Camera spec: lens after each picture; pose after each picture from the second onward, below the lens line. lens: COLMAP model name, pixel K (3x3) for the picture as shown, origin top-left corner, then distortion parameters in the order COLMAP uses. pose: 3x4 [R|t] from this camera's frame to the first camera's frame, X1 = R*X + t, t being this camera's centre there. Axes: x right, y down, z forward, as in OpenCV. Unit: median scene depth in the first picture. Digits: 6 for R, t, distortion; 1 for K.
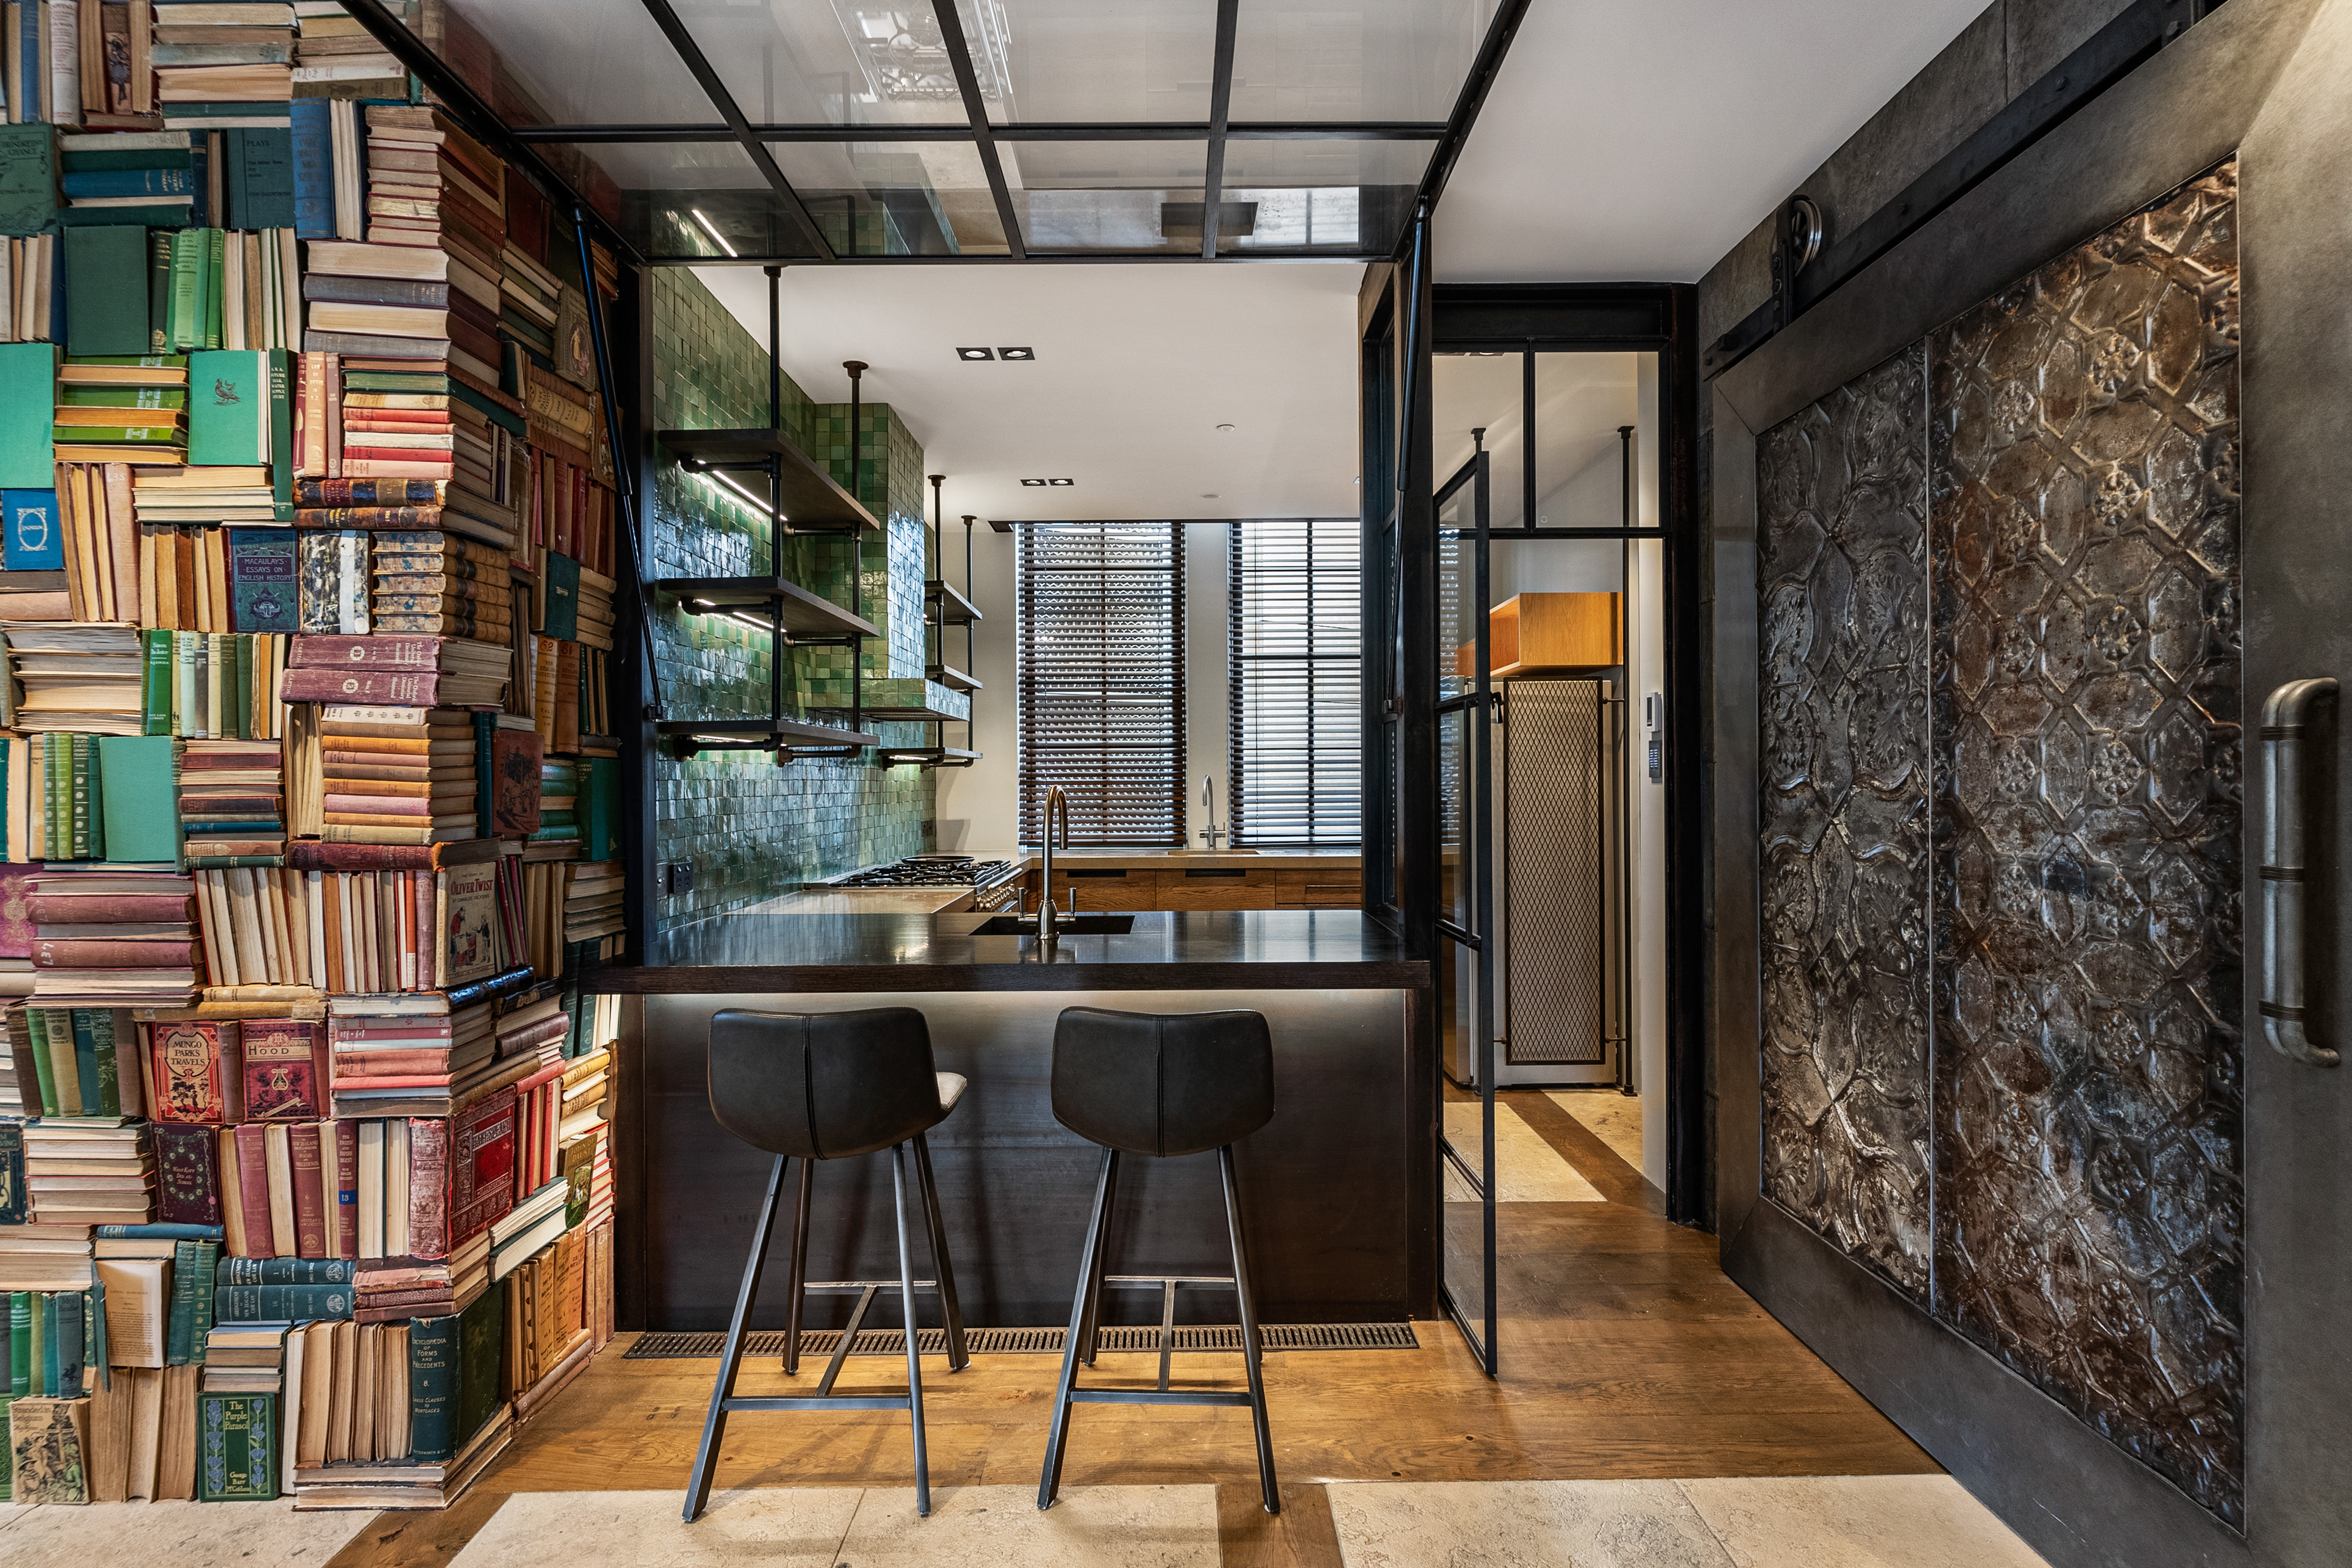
lens RADIAL K [[1127.0, 0, 1176.0], [0, 1127.0, 784.0], [0, 0, 1]] dist [0.000480, 0.000640]
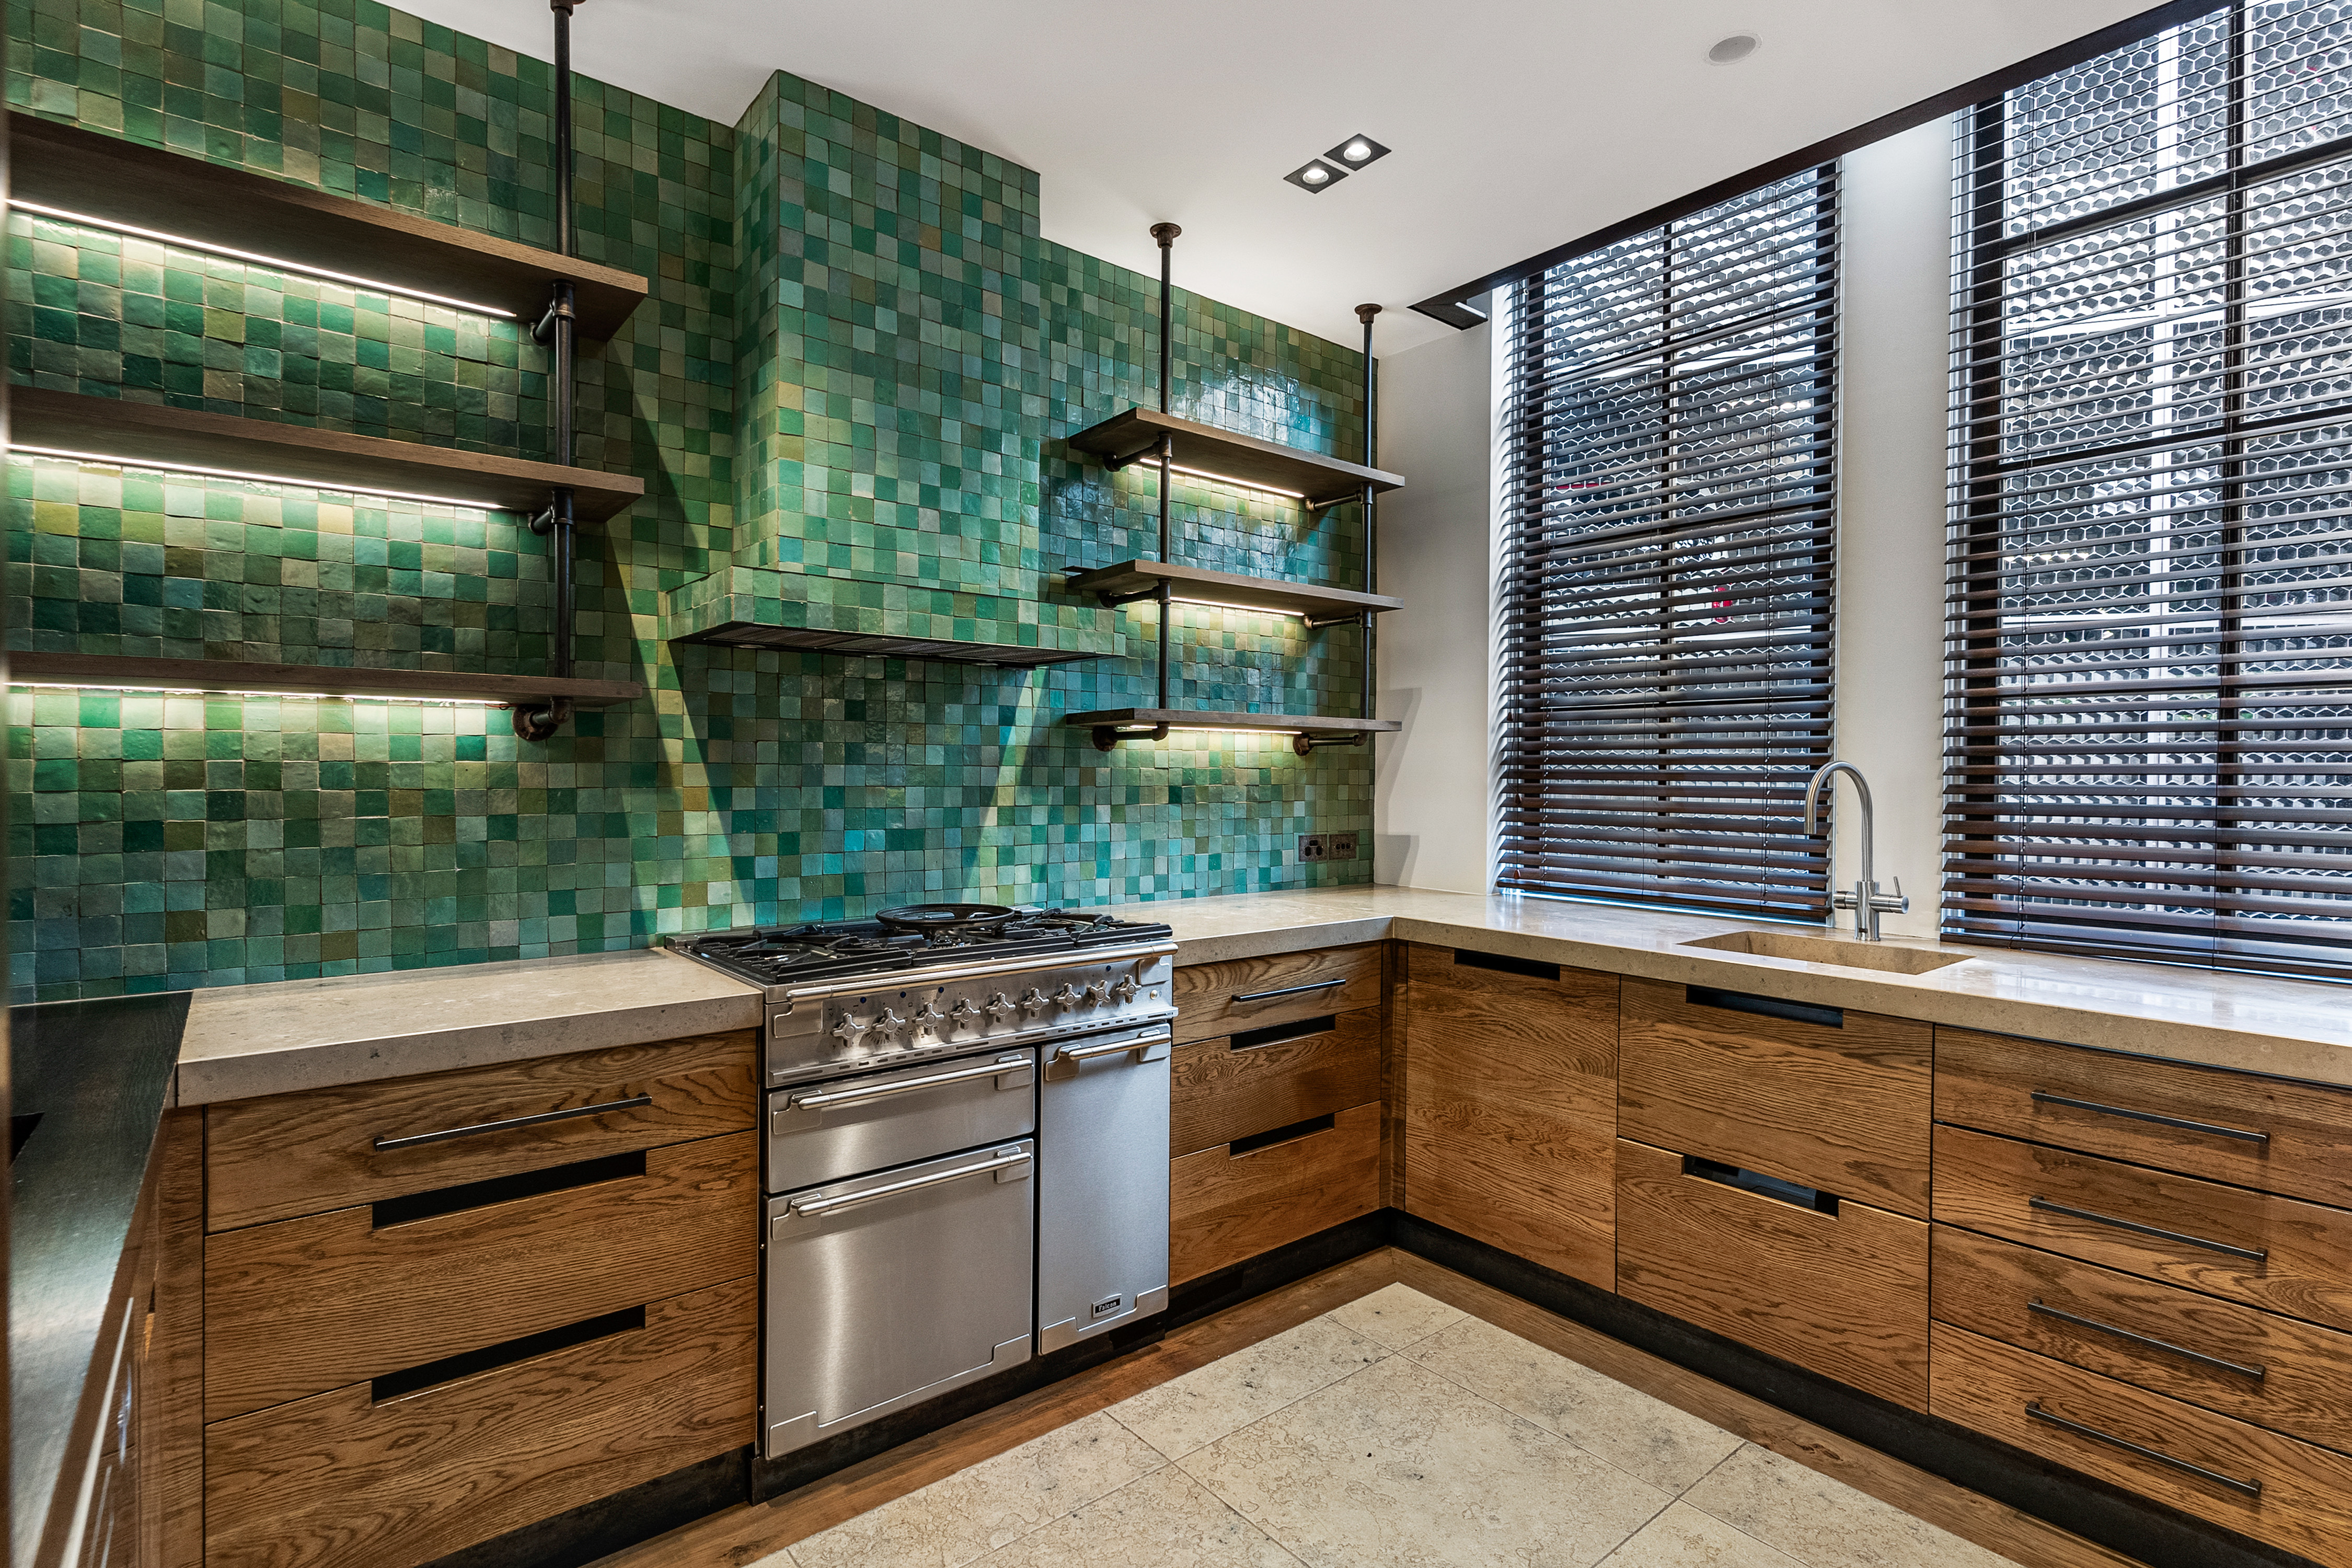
lens RADIAL K [[1127.0, 0, 1176.0], [0, 1127.0, 784.0], [0, 0, 1]] dist [0.000480, 0.000640]
pose [[0.622753, 0.018331, -0.782204, 0.611876], [-0.005180, 0.999800, 0.019306, -0.017144], [0.782402, -0.007971, 0.622723, 1.674469]]
